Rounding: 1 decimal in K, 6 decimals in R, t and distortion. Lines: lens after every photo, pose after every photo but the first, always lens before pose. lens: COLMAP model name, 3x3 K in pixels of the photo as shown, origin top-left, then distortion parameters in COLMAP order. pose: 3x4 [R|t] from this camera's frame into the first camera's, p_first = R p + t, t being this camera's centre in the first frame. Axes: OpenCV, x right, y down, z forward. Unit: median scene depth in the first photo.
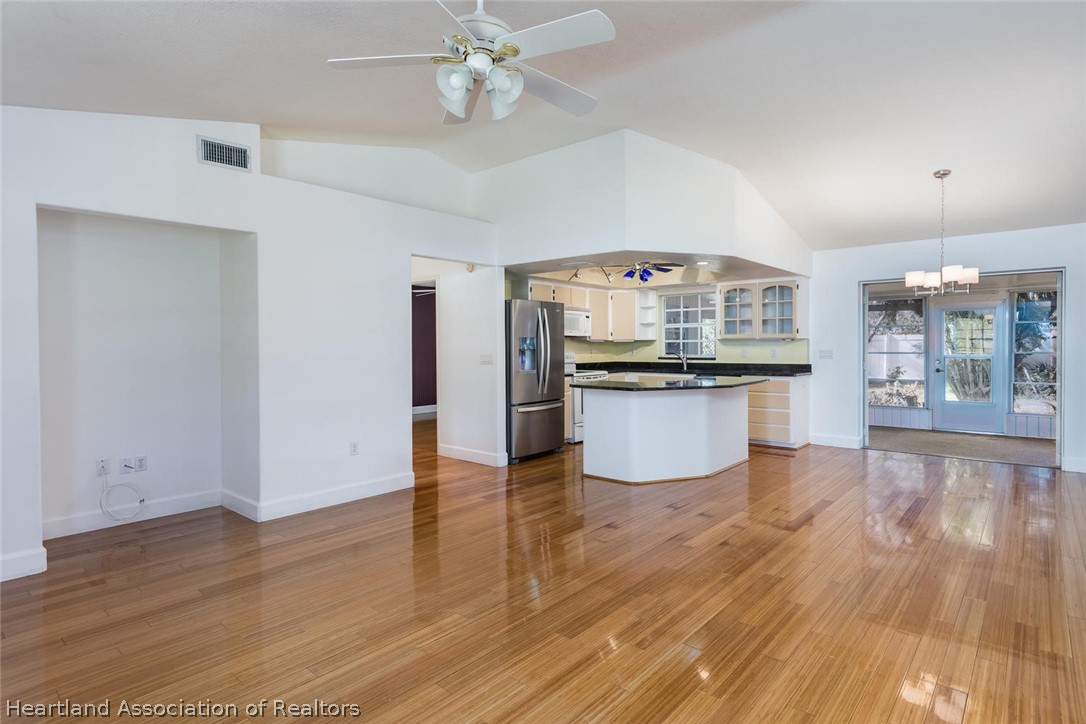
lens RADIAL K [[578.8, 0, 539.7], [0, 578.8, 356.5], [0, 0, 1]] dist [-0.000460, -0.003562]
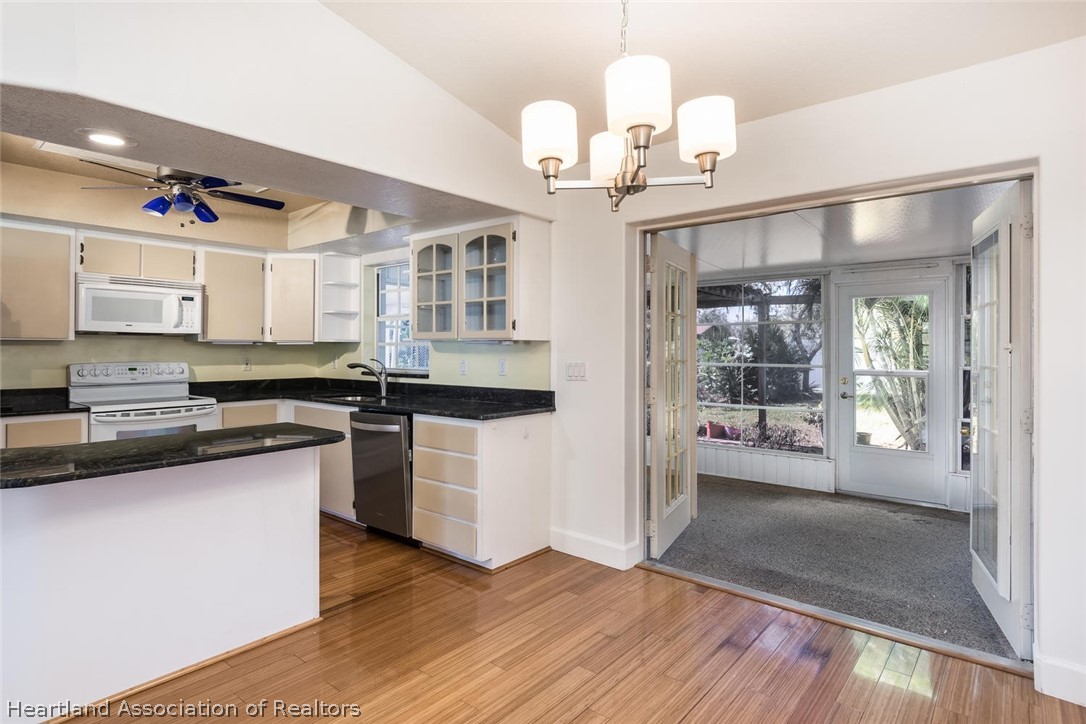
lens RADIAL K [[578.8, 0, 552.1], [0, 578.8, 348.8], [0, 0, 1]] dist [-0.000460, -0.003562]
pose [[0.999783, 0.007363, 0.019478, 0.418808], [-0.007055, 0.999850, -0.015837, -0.014553], [-0.019592, 0.015696, 0.999685, 0.449741]]
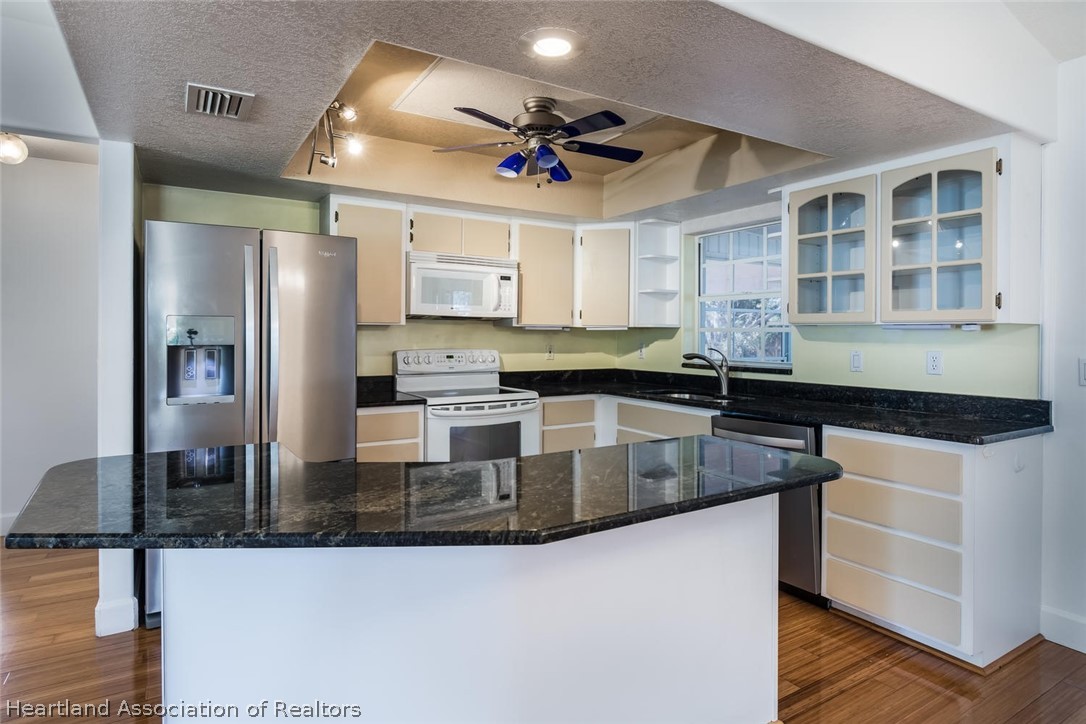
lens RADIAL K [[609.5, 0, 548.0], [0, 609.5, 338.7], [0, 0, 1]] dist [-0.003478, -0.004025]
pose [[0.952950, 0.012916, -0.302851, 0.273159], [-0.015977, 0.999843, -0.007630, -0.014099], [0.302705, 0.012110, 0.953007, 0.527869]]
